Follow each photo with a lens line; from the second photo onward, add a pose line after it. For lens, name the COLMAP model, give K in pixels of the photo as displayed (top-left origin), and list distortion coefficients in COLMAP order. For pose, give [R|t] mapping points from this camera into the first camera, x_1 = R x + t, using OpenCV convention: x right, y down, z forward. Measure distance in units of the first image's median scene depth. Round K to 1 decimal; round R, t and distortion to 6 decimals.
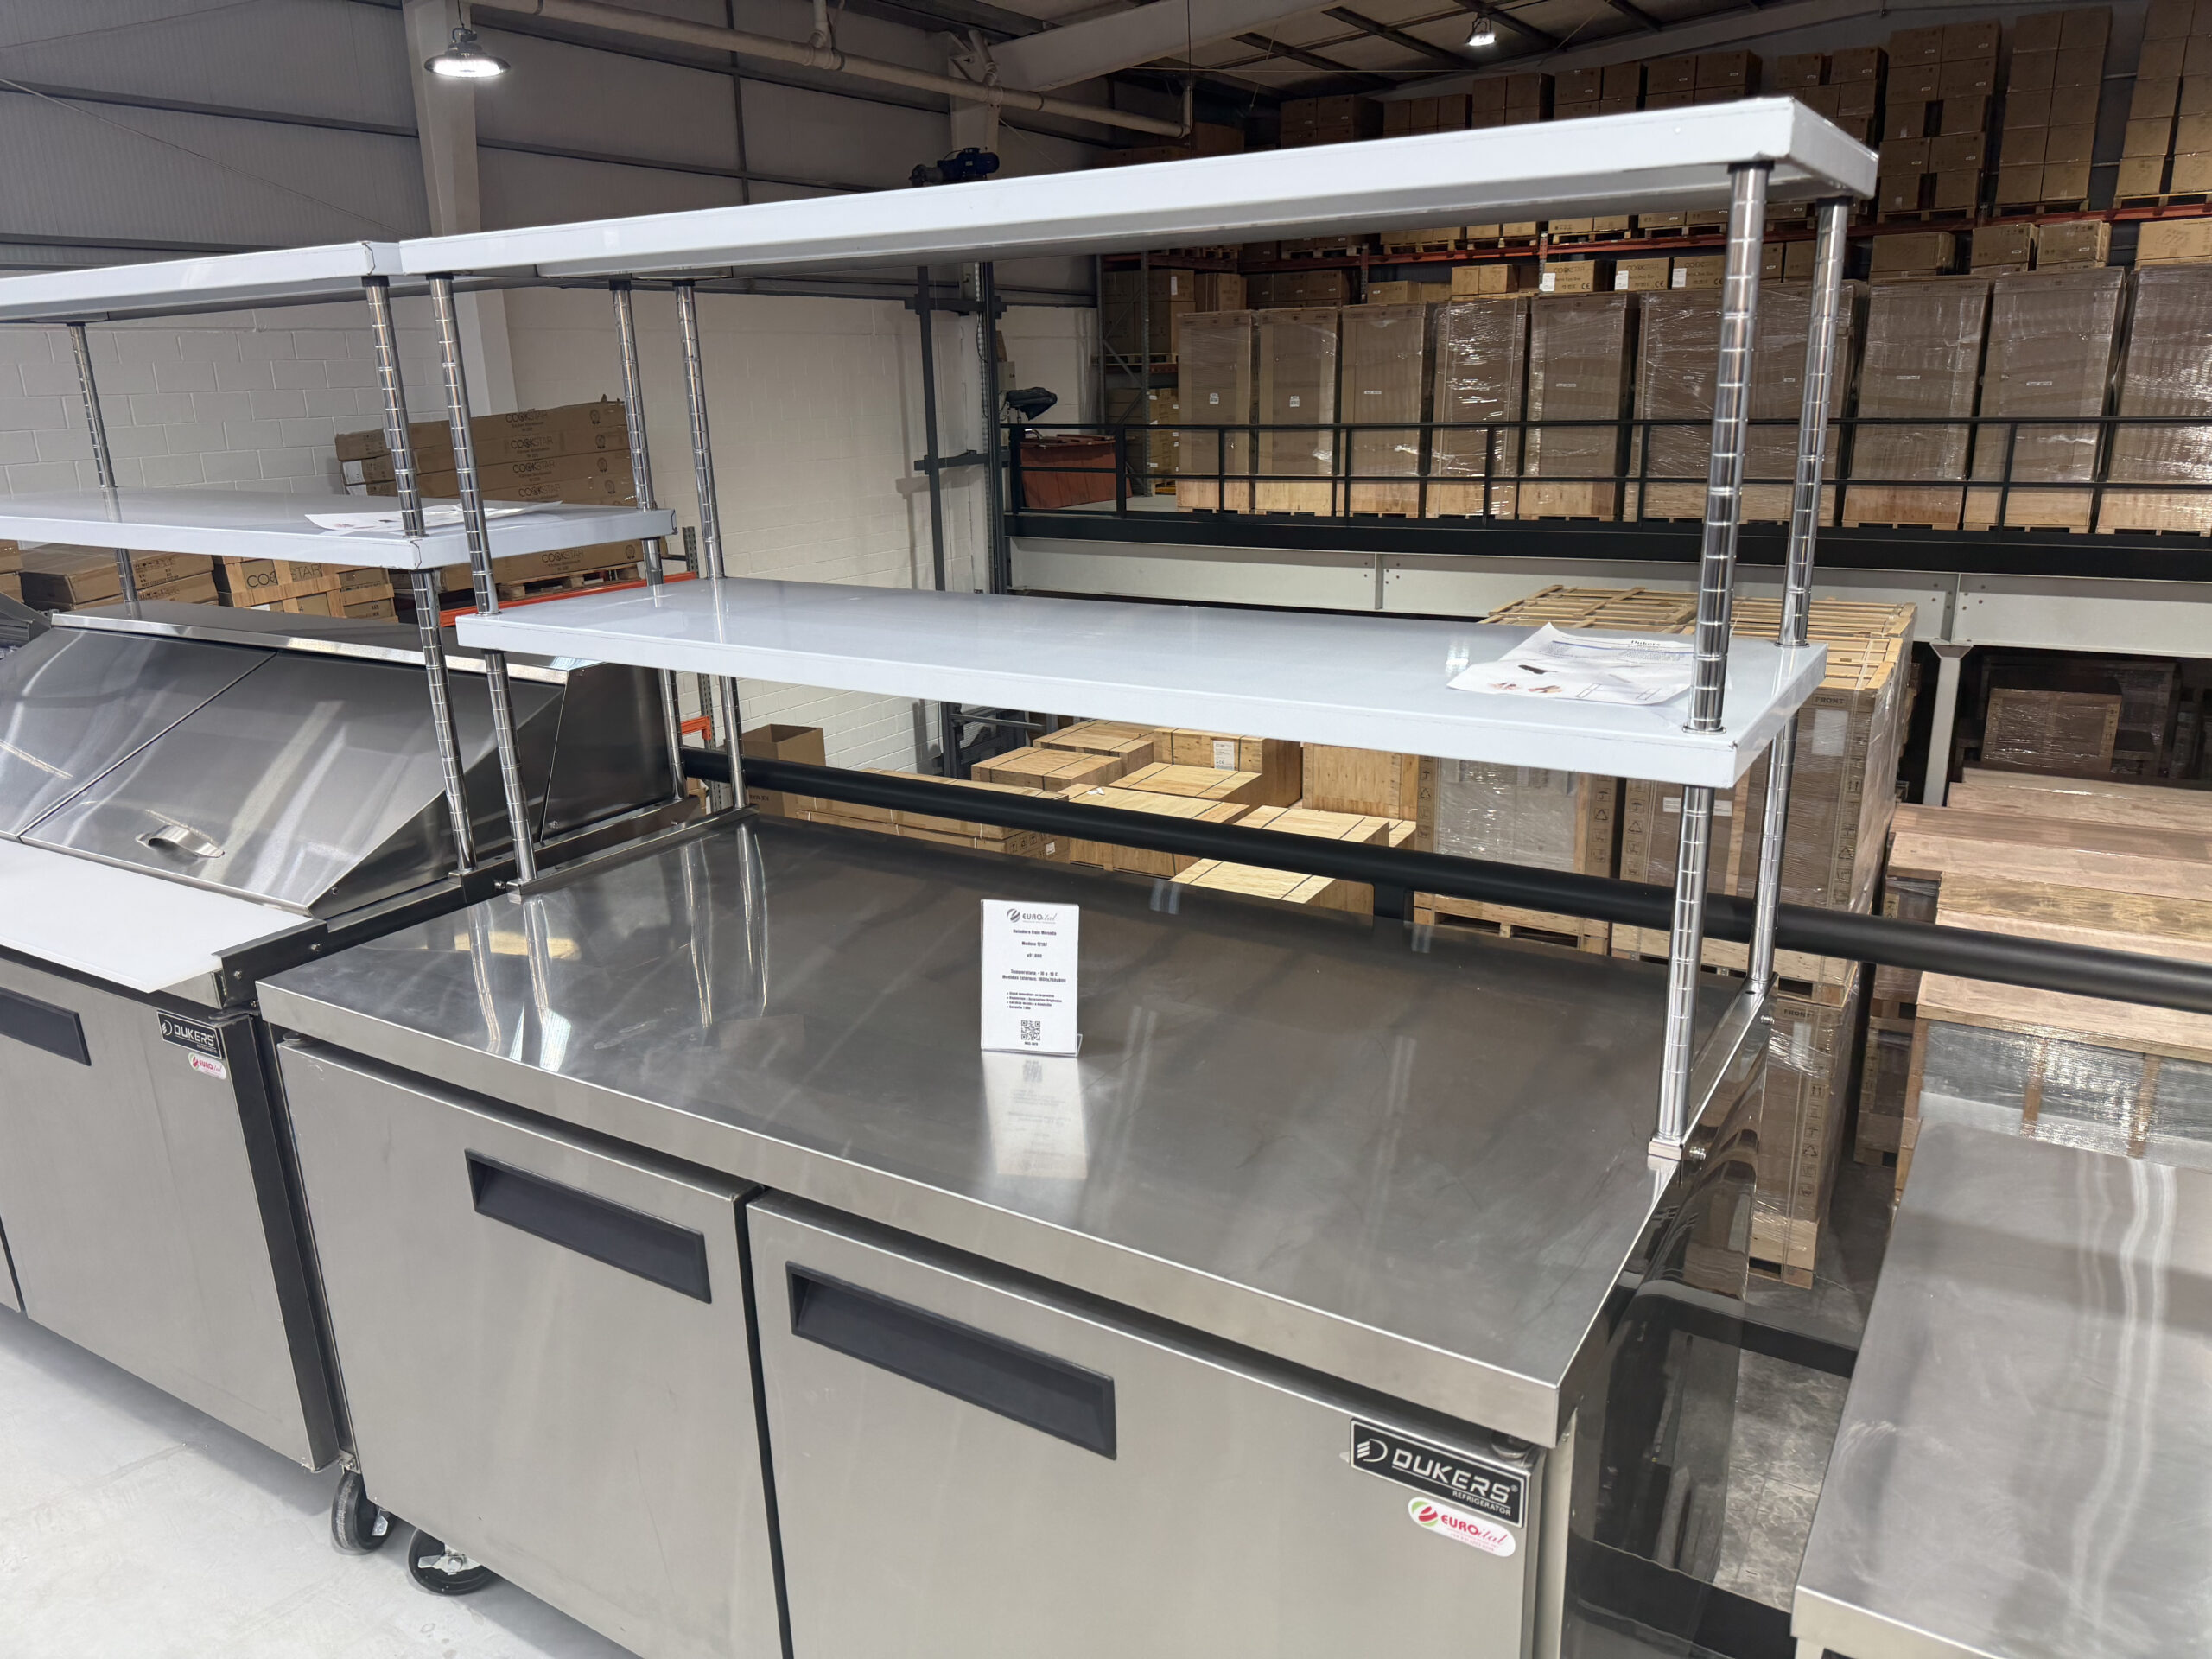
lens RADIAL K [[1568.4, 0, 1108.5], [0, 1568.4, 821.2], [0, 0, 1]] dist [0.036320, -0.045619]
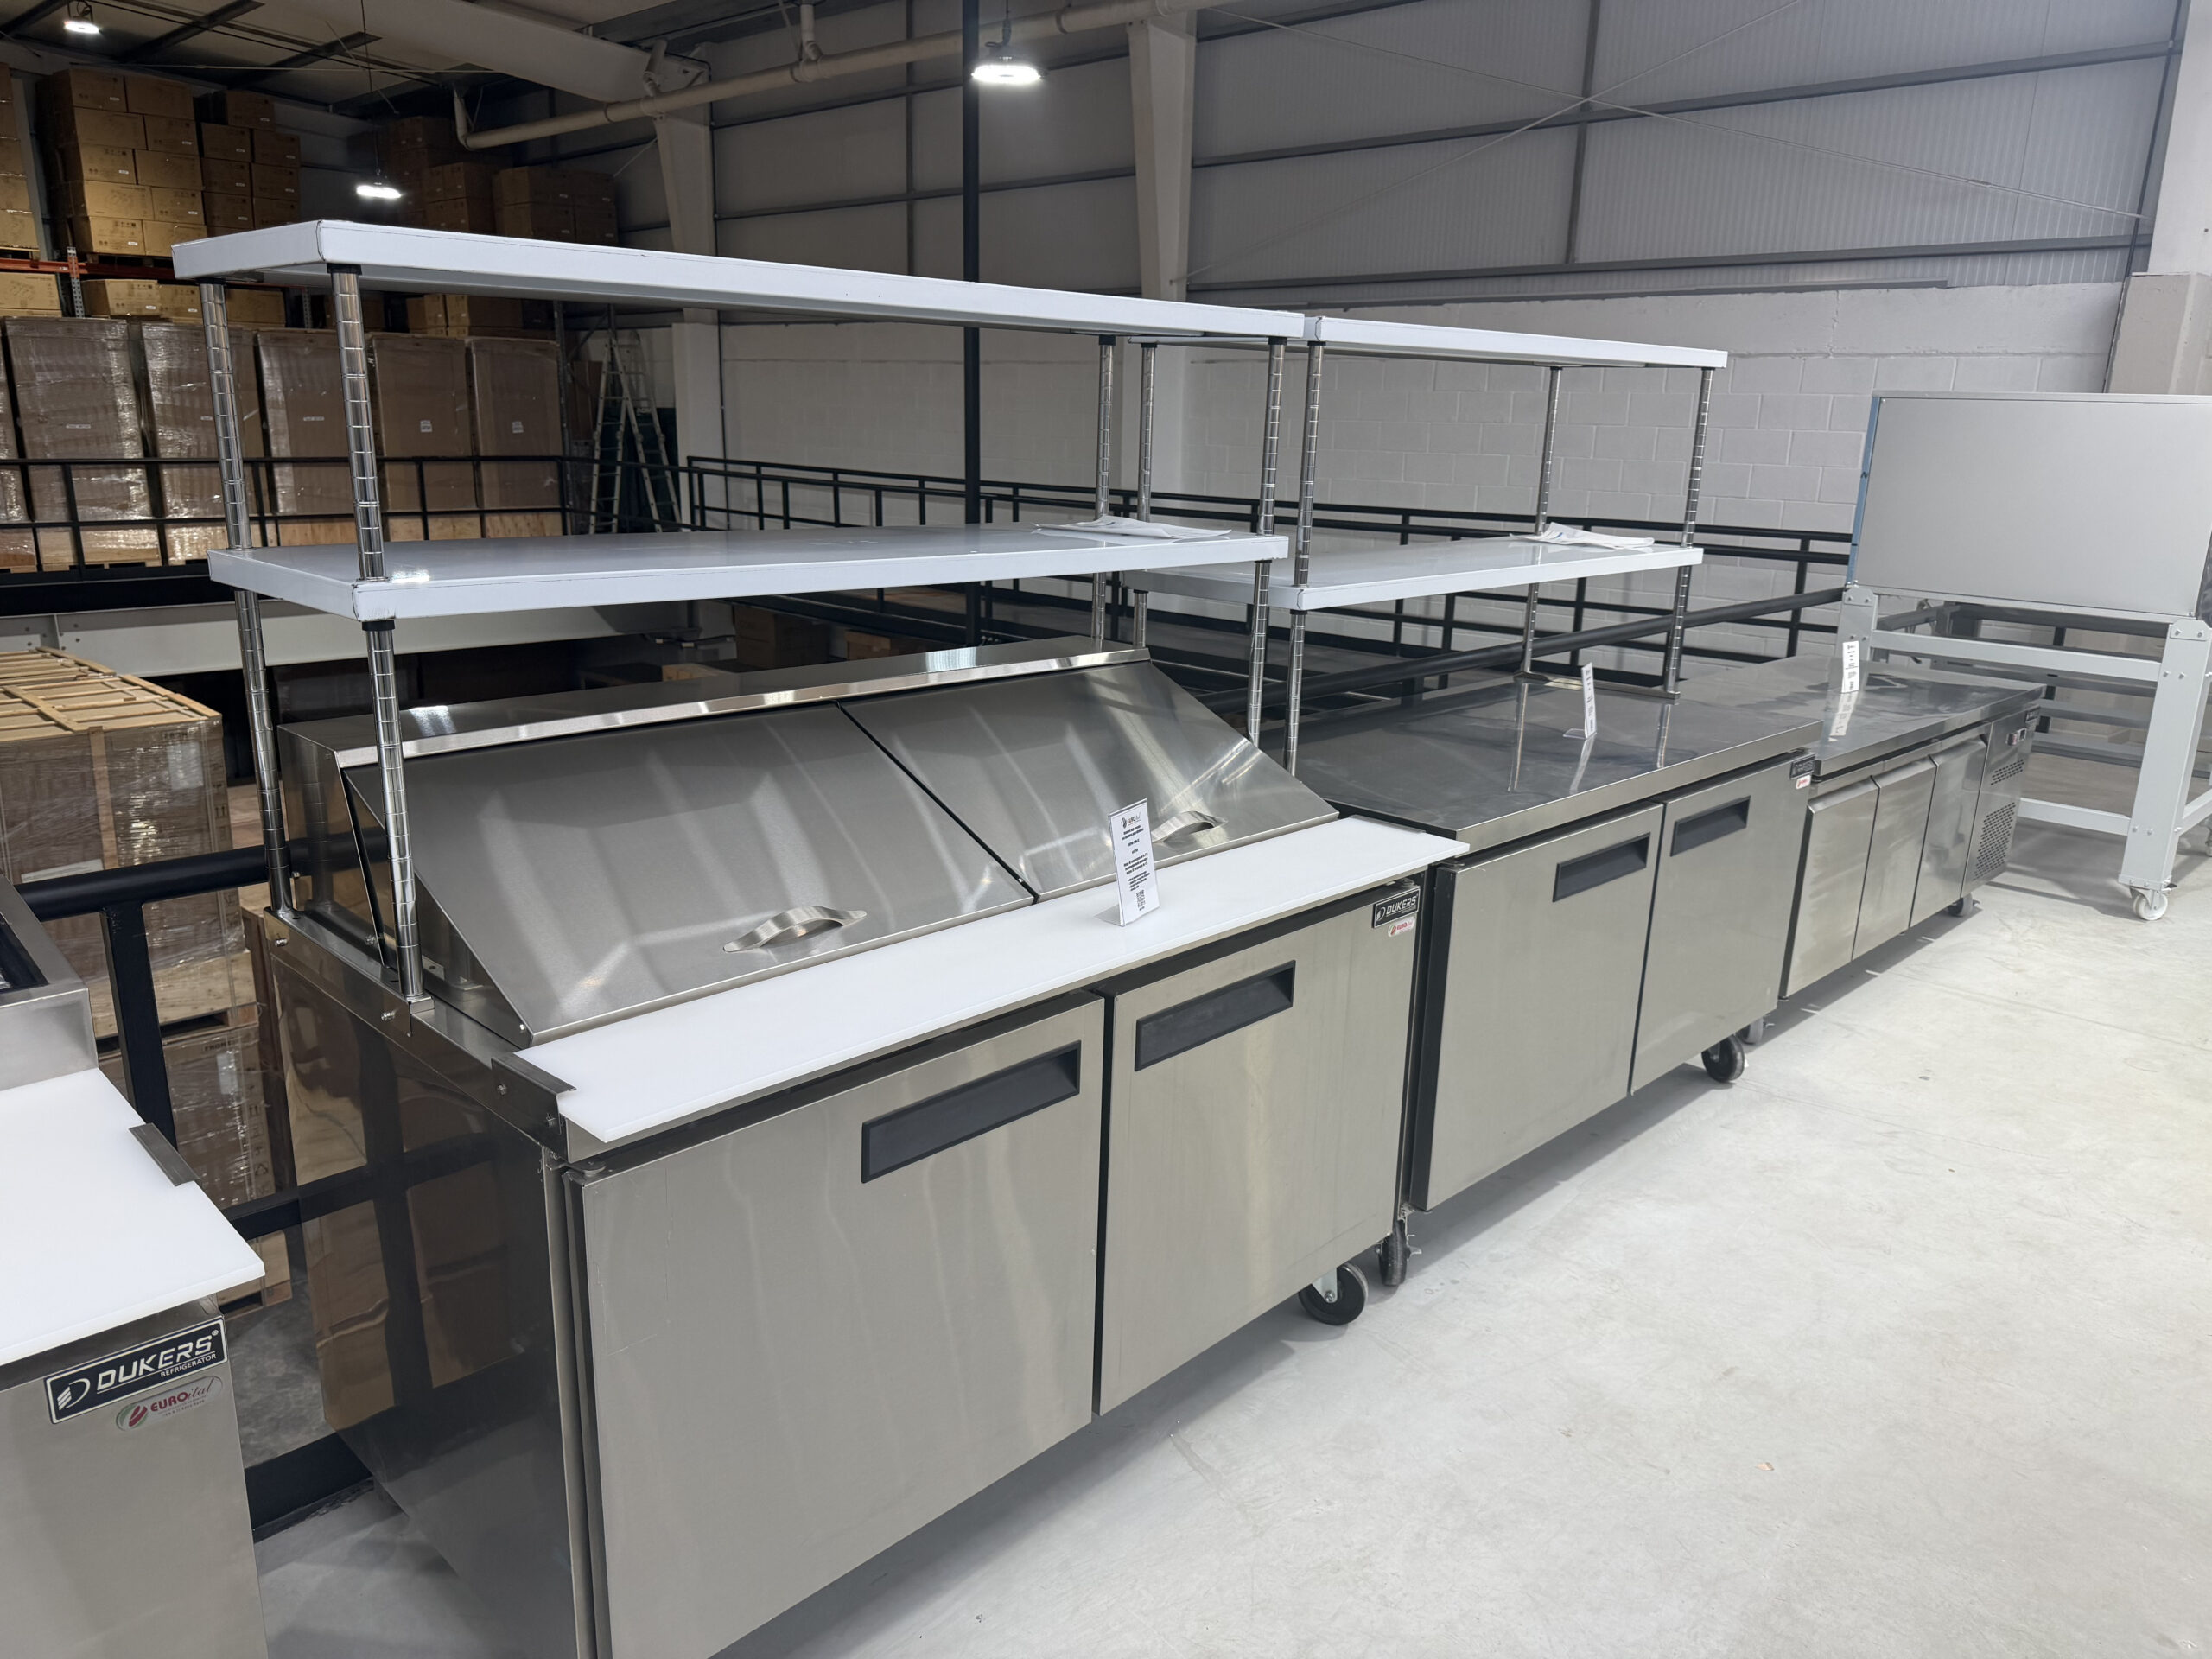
lens RADIAL K [[1568.4, 0, 1094.3], [0, 1568.4, 847.3], [0, 0, 1]] dist [0.036320, -0.045619]
pose [[0.230510, -0.235733, 0.944084, -0.246416], [0.246598, 0.952692, 0.177672, -0.027632], [-0.941305, 0.191854, 0.277736, 0.113501]]
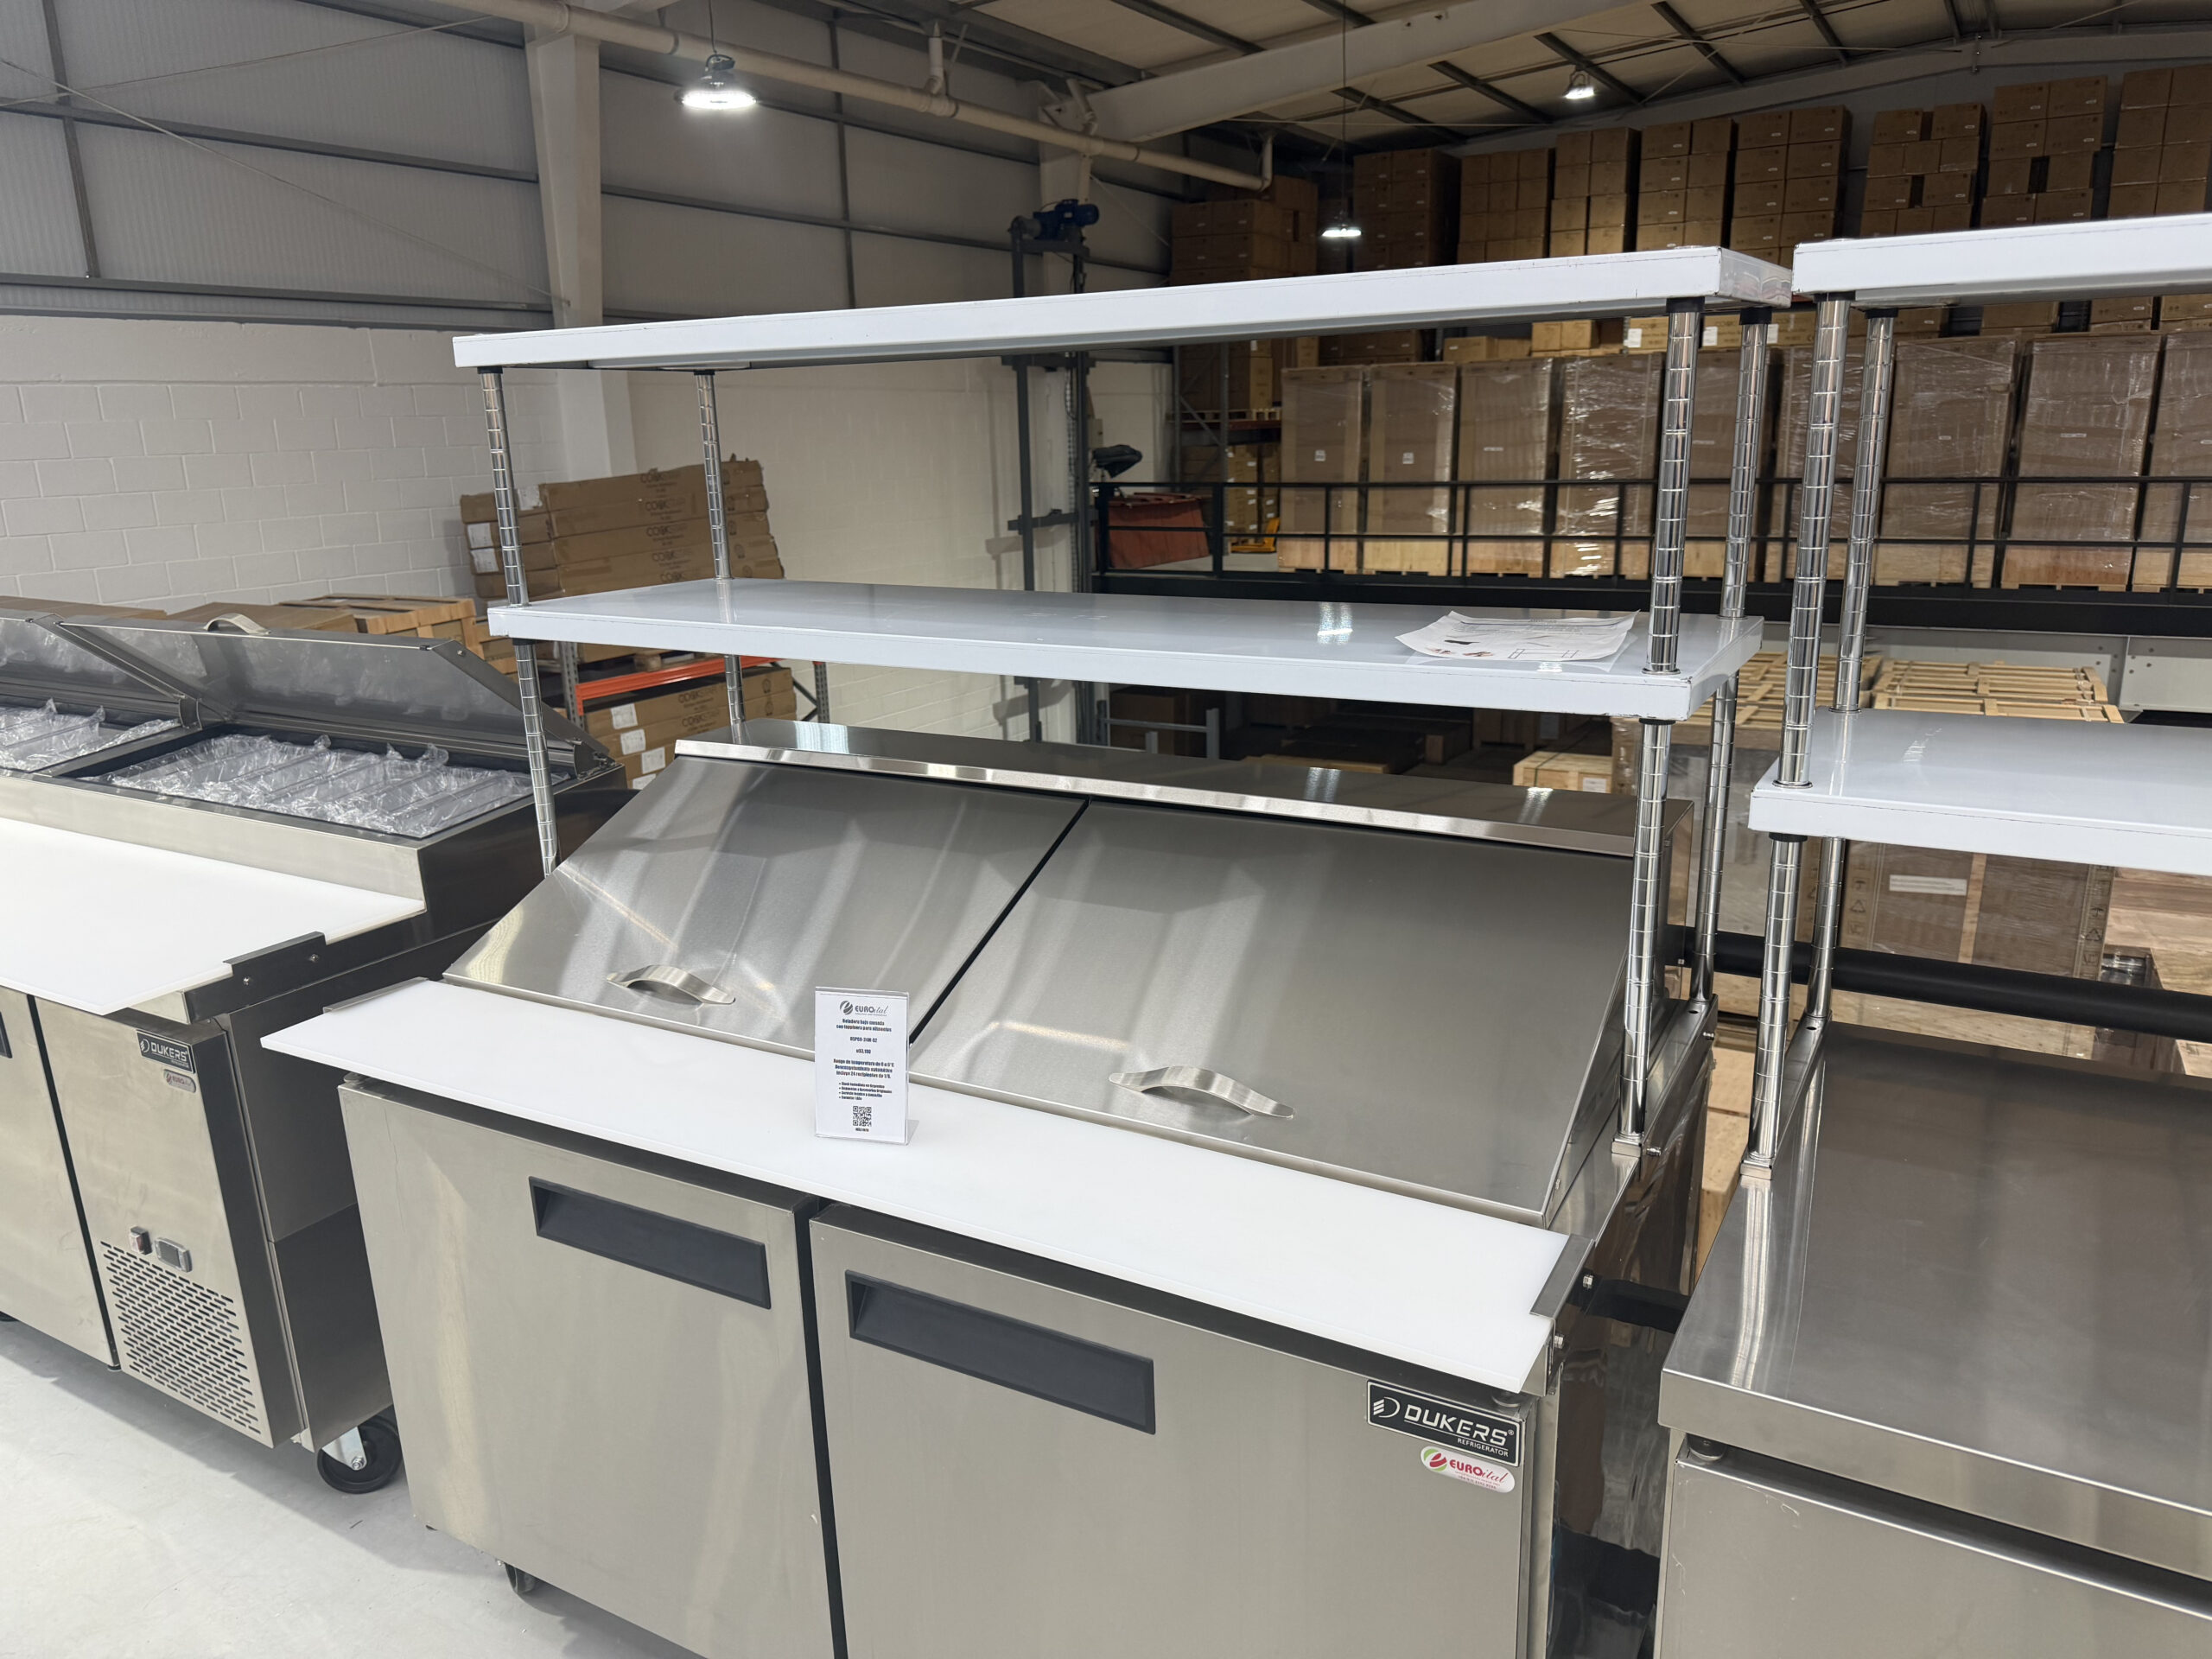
lens RADIAL K [[1568.4, 0, 1089.8], [0, 1568.4, 825.1], [0, 0, 1]] dist [0.036320, -0.045619]
pose [[0.999573, -0.006530, 0.028474, -0.107738], [0.007401, 0.999505, -0.030588, -0.013971], [-0.028260, 0.030786, 0.999126, 0.047245]]
